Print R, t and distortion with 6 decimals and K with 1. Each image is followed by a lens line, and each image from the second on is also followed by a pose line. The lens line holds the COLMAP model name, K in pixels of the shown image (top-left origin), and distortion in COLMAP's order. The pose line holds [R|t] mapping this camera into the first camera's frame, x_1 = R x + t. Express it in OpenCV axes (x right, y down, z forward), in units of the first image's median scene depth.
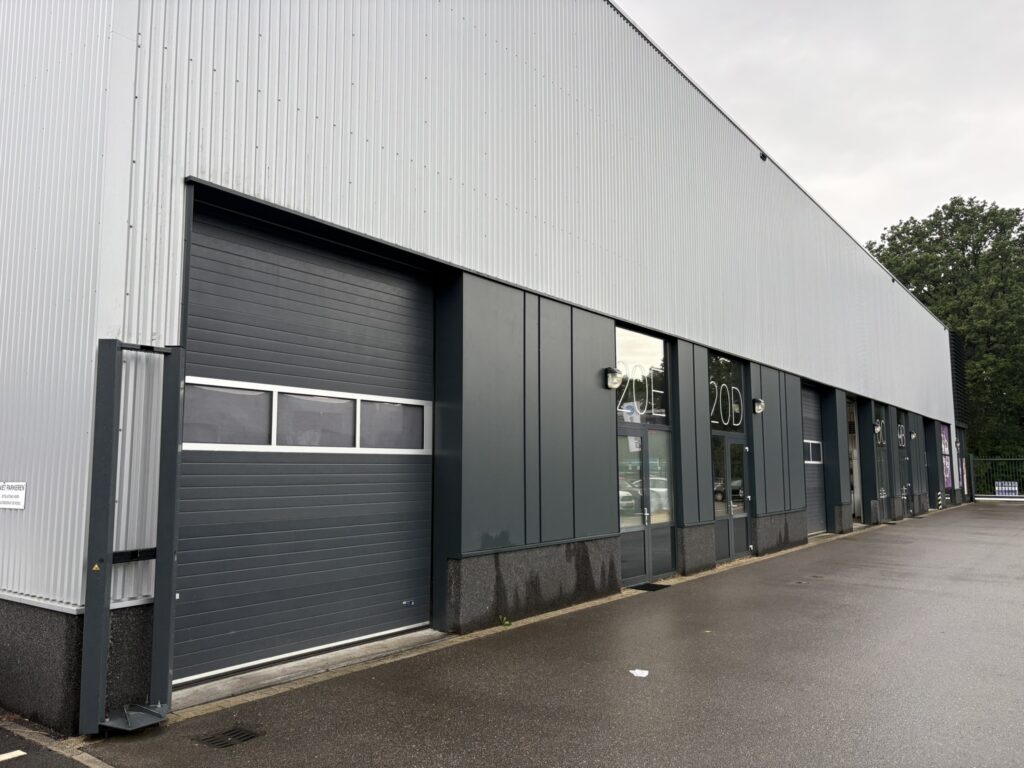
lens RADIAL K [[774.1, 0, 509.4], [0, 774.1, 387.8], [0, 0, 1]] dist [-0.000565, -0.007613]
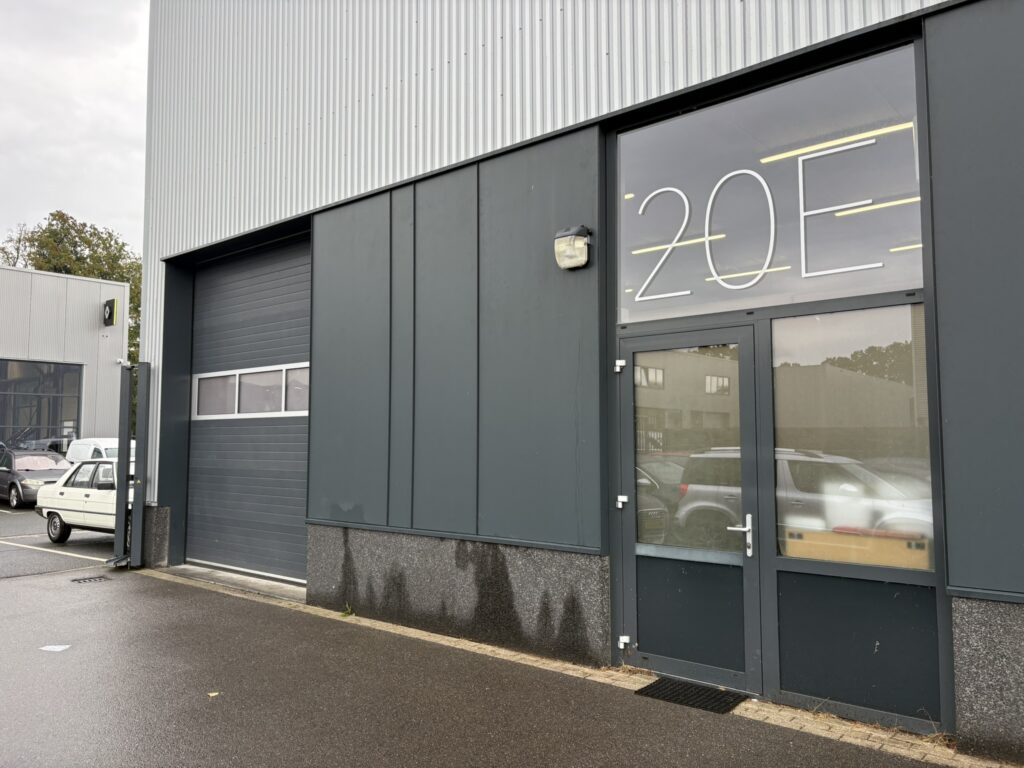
lens RADIAL K [[774.1, 0, 509.4], [0, 774.1, 387.8], [0, 0, 1]] dist [-0.000565, -0.007613]
pose [[-0.069090, -0.061782, -0.995696, 0.755663], [0.115978, 0.990815, -0.069527, 0.131737], [0.990846, -0.120282, -0.061290, 1.151972]]
